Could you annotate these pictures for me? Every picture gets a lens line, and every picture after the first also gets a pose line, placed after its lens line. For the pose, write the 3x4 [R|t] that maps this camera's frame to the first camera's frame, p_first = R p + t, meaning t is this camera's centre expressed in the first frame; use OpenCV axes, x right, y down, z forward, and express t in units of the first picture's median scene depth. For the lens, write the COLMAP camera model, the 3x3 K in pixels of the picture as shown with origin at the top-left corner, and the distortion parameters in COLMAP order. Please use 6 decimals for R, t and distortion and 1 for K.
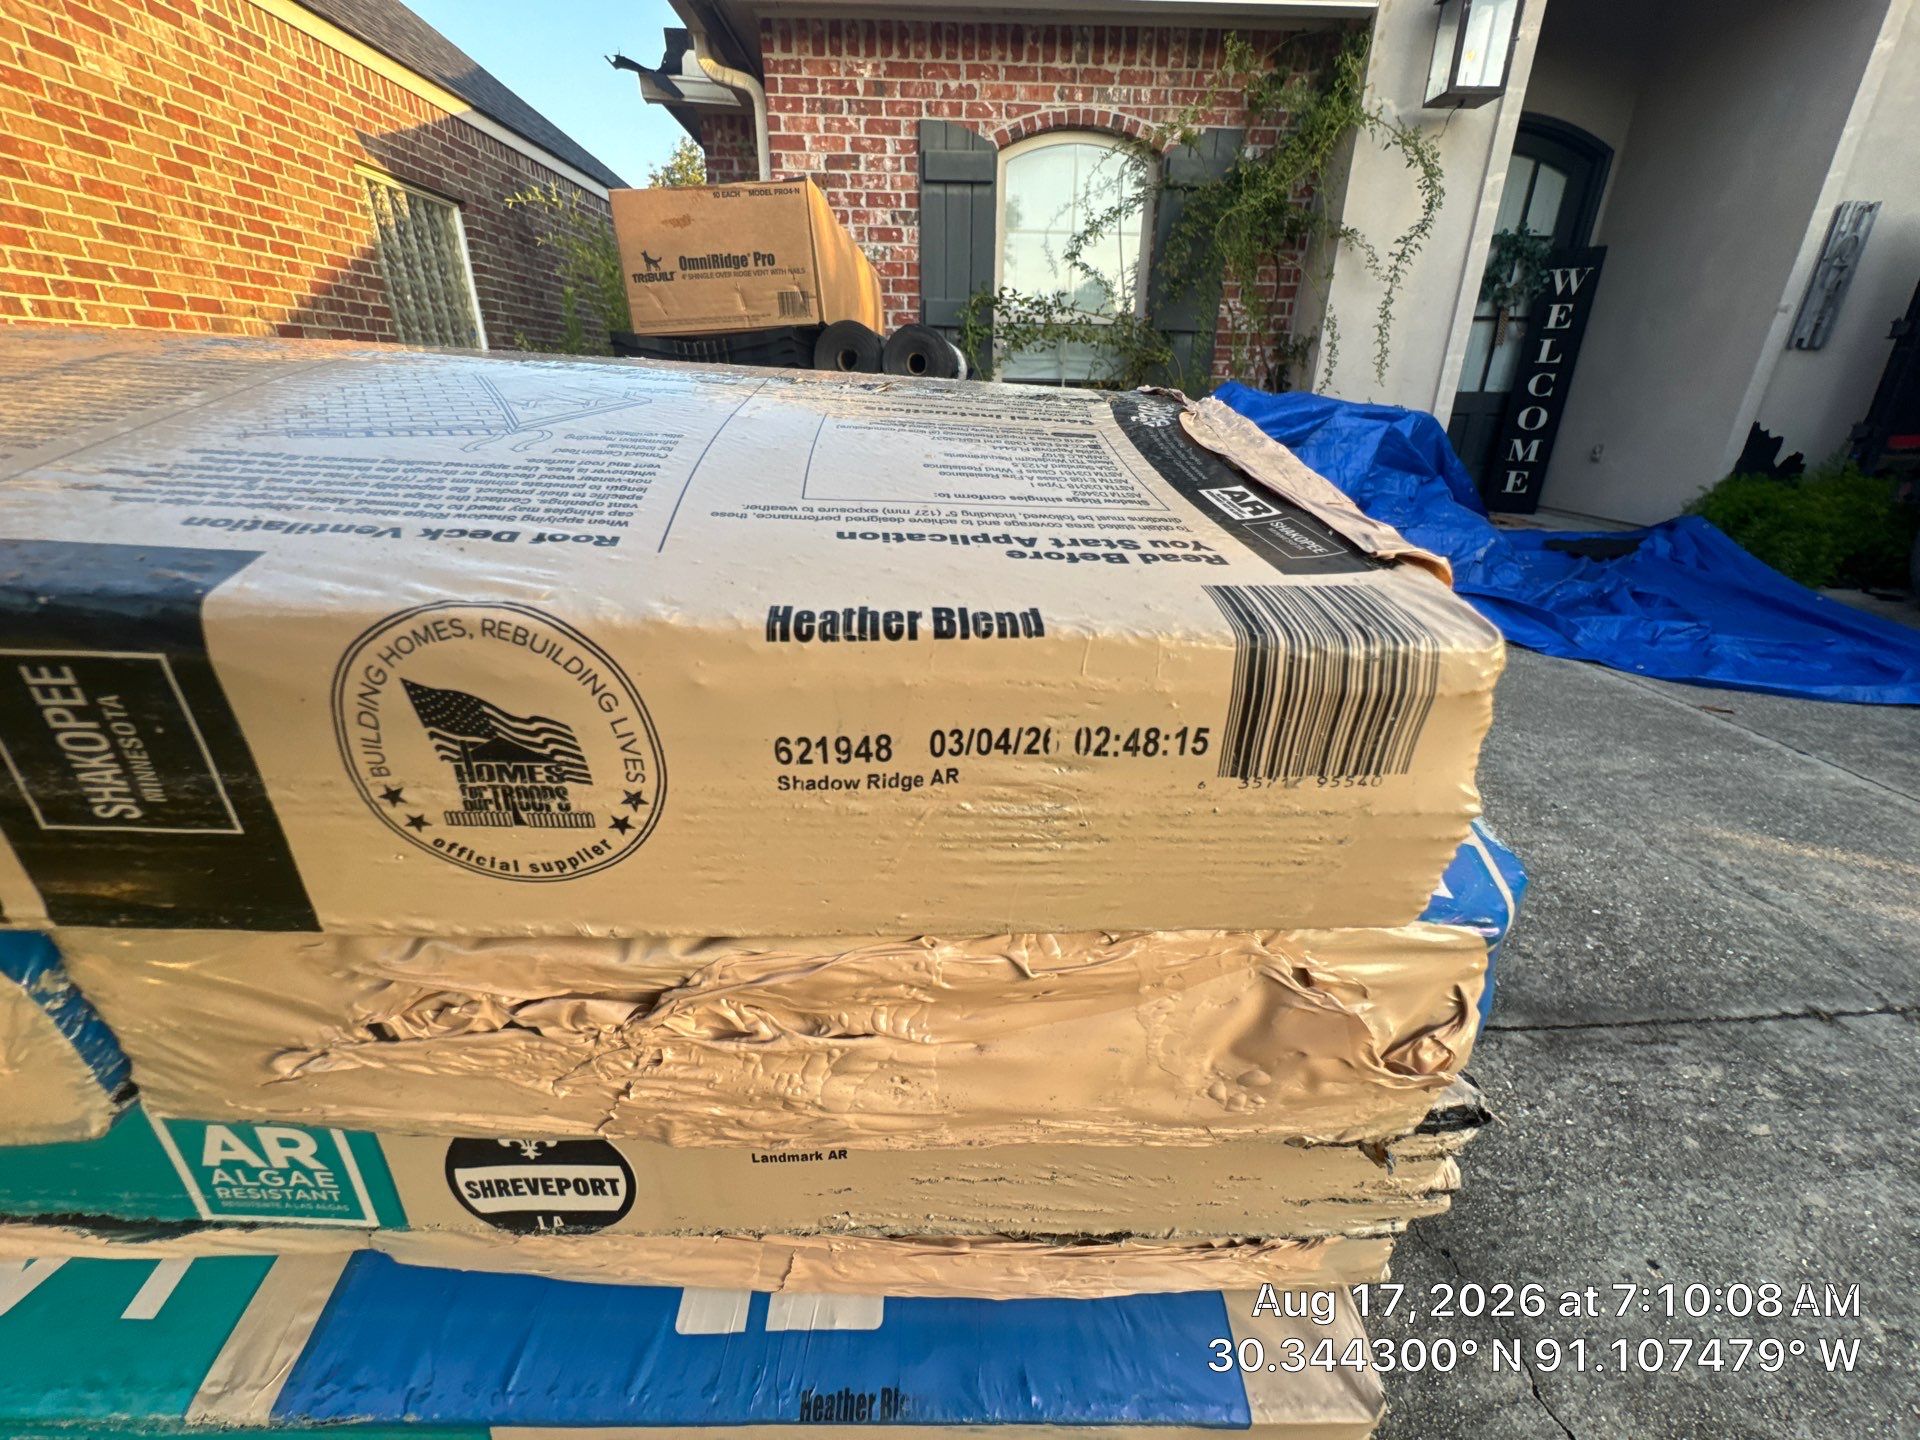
lens RADIAL K [[773.3, 0, 969.8], [0, 773.3, 717.3], [0, 0, 1]] dist [0.000166, -0.000110]
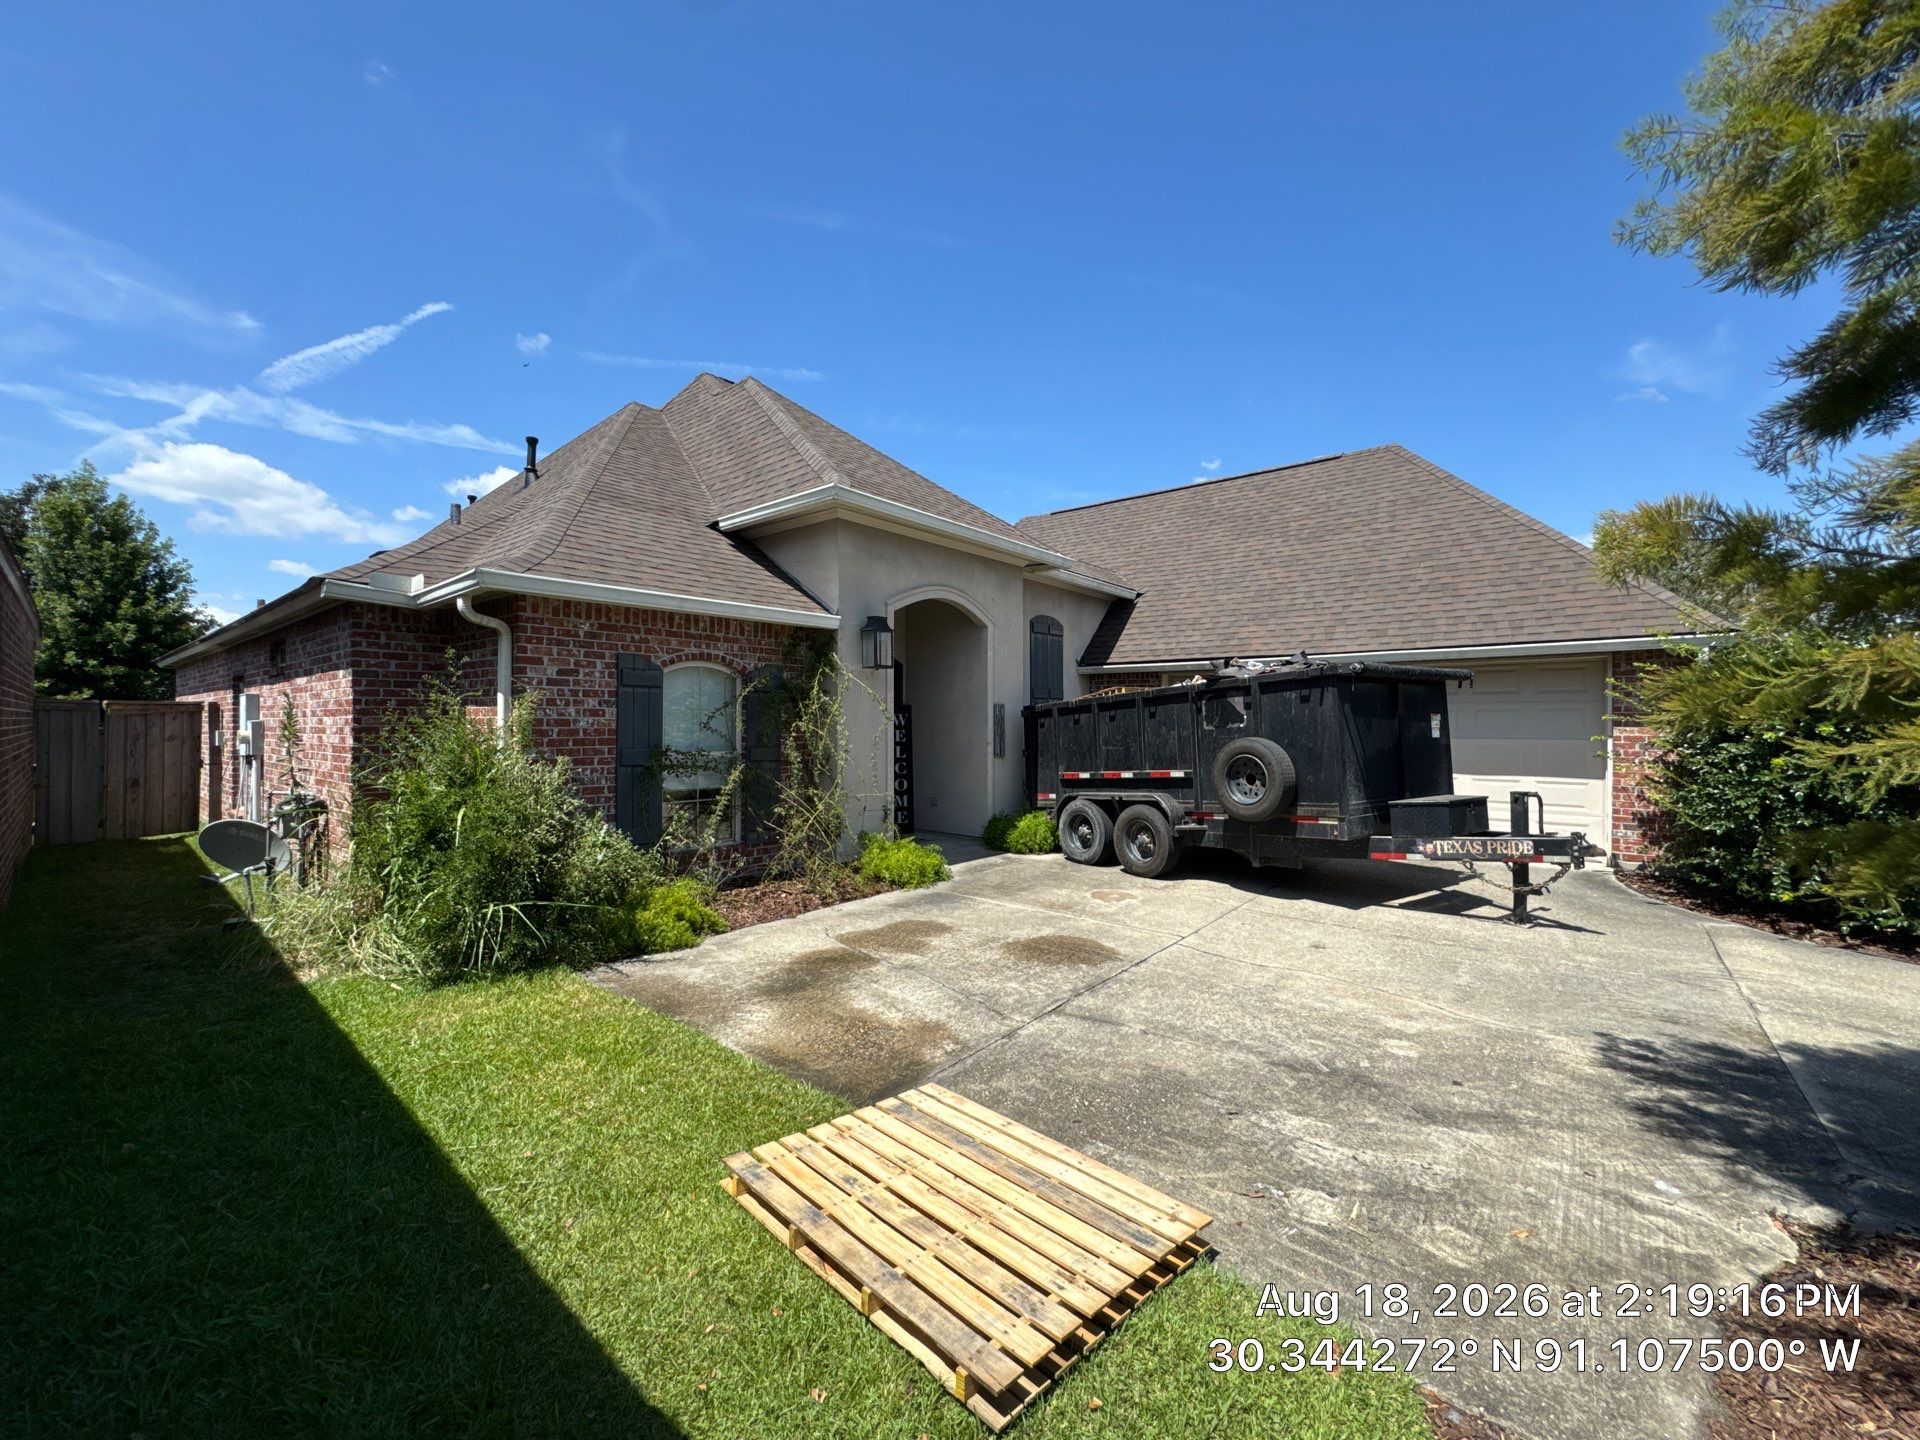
lens RADIAL K [[758.1, 0, 954.3], [0, 758.1, 728.9], [0, 0, 1]] dist [-0.001379, -0.000808]
pose [[0.676311, -0.011107, 0.736532, -0.755007], [0.283435, 0.926827, -0.246284, -0.022964], [-0.679903, 0.375324, 0.629972, -0.432232]]
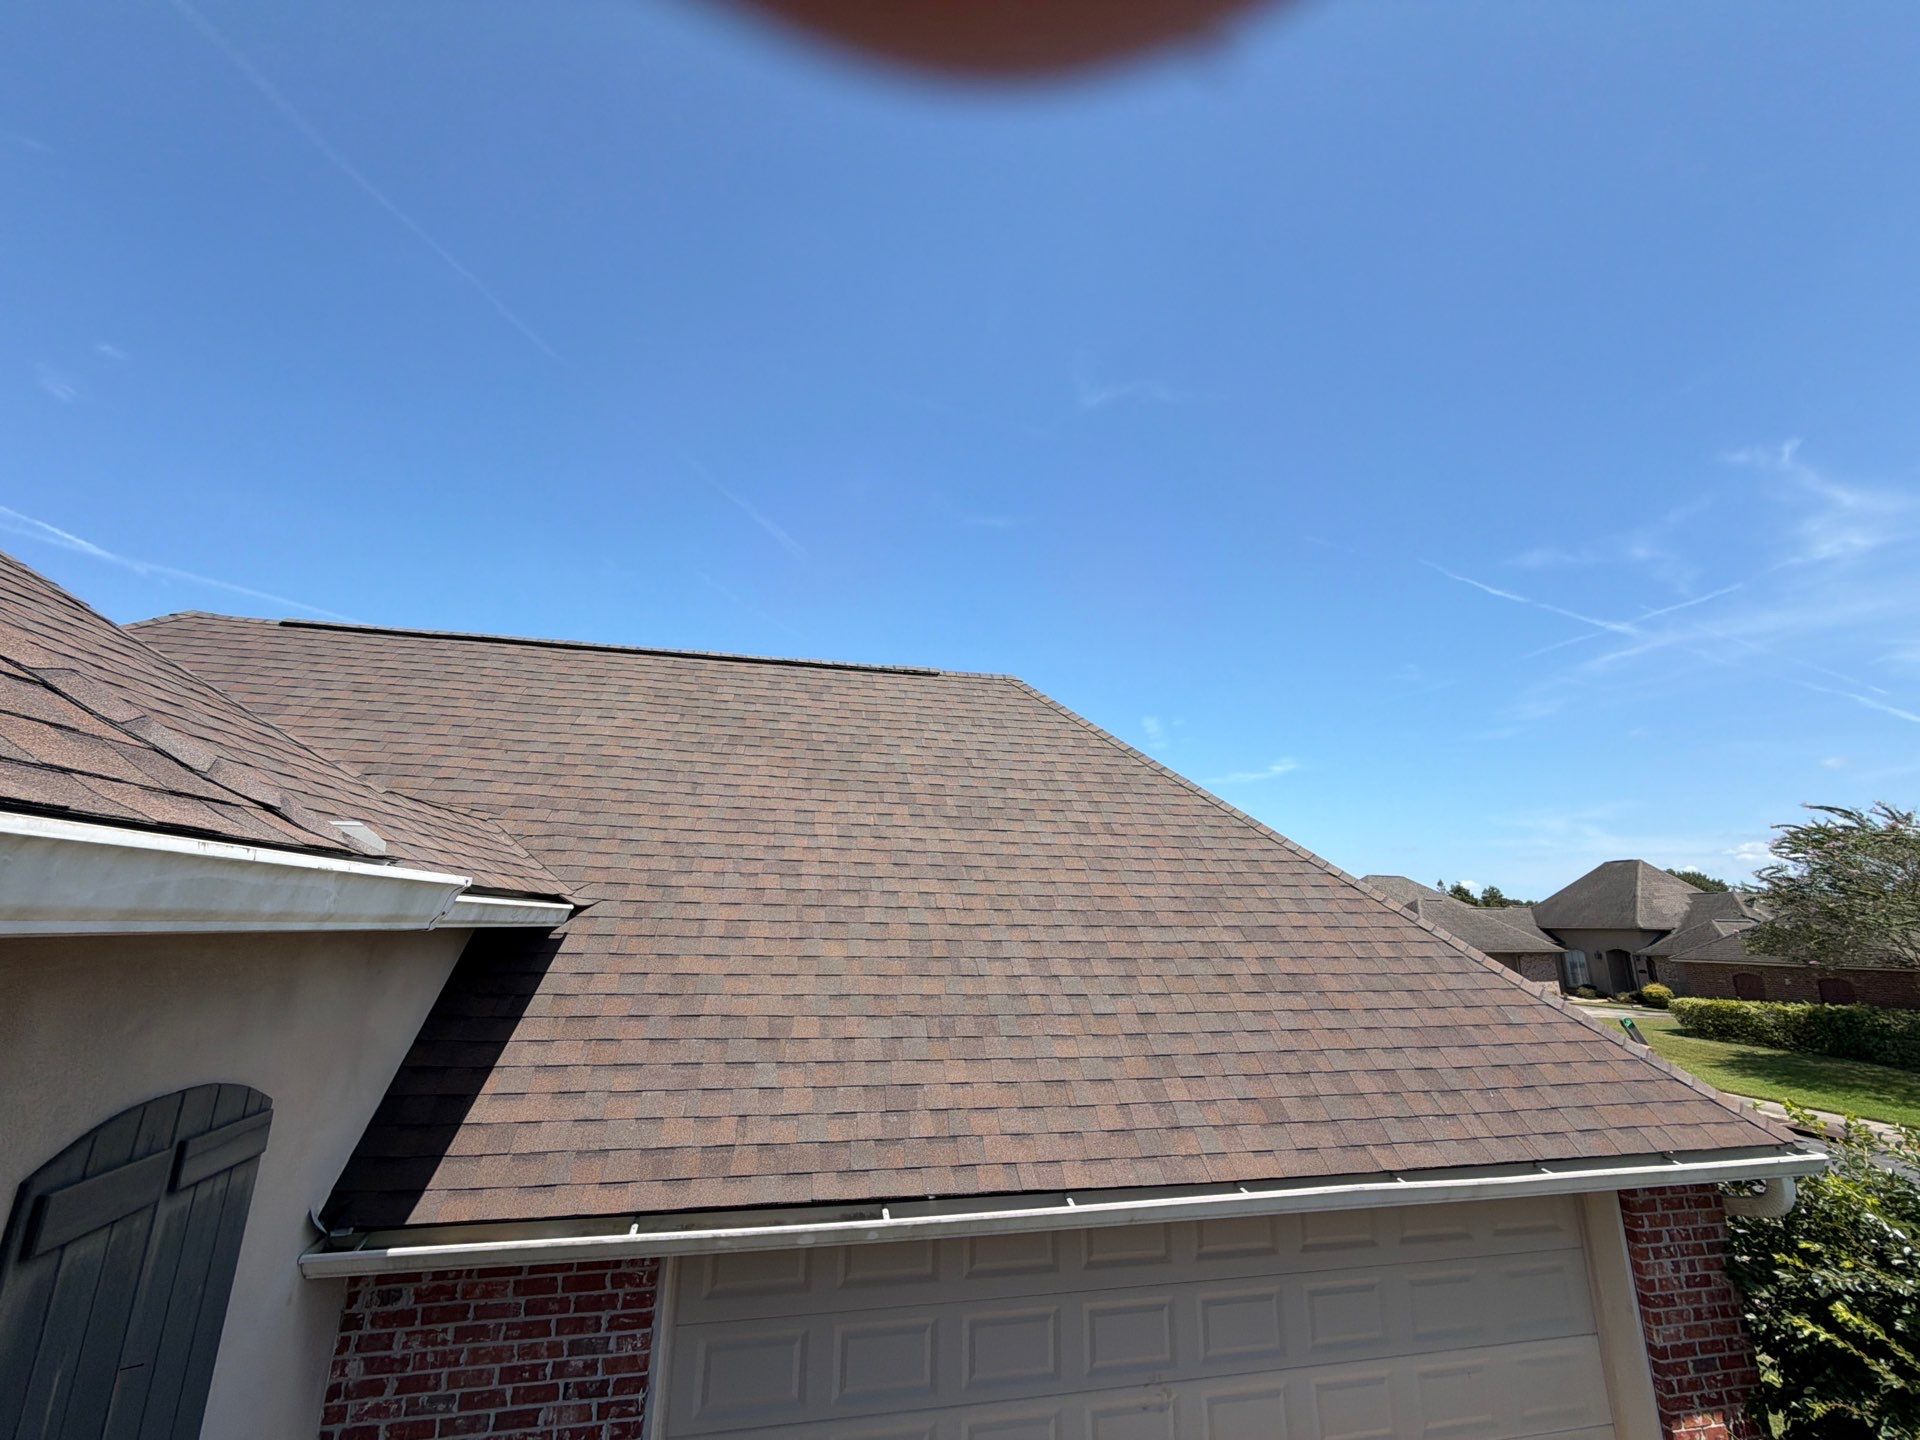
lens RADIAL K [[773.3, 0, 969.8], [0, 773.3, 717.3], [0, 0, 1]] dist [0.000166, -0.000110]
pose [[-0.160558, 0.247081, 0.955600, 0.848788], [0.371056, 0.912253, -0.173529, -0.937197], [-0.914625, 0.326719, -0.238150, 0.464170]]
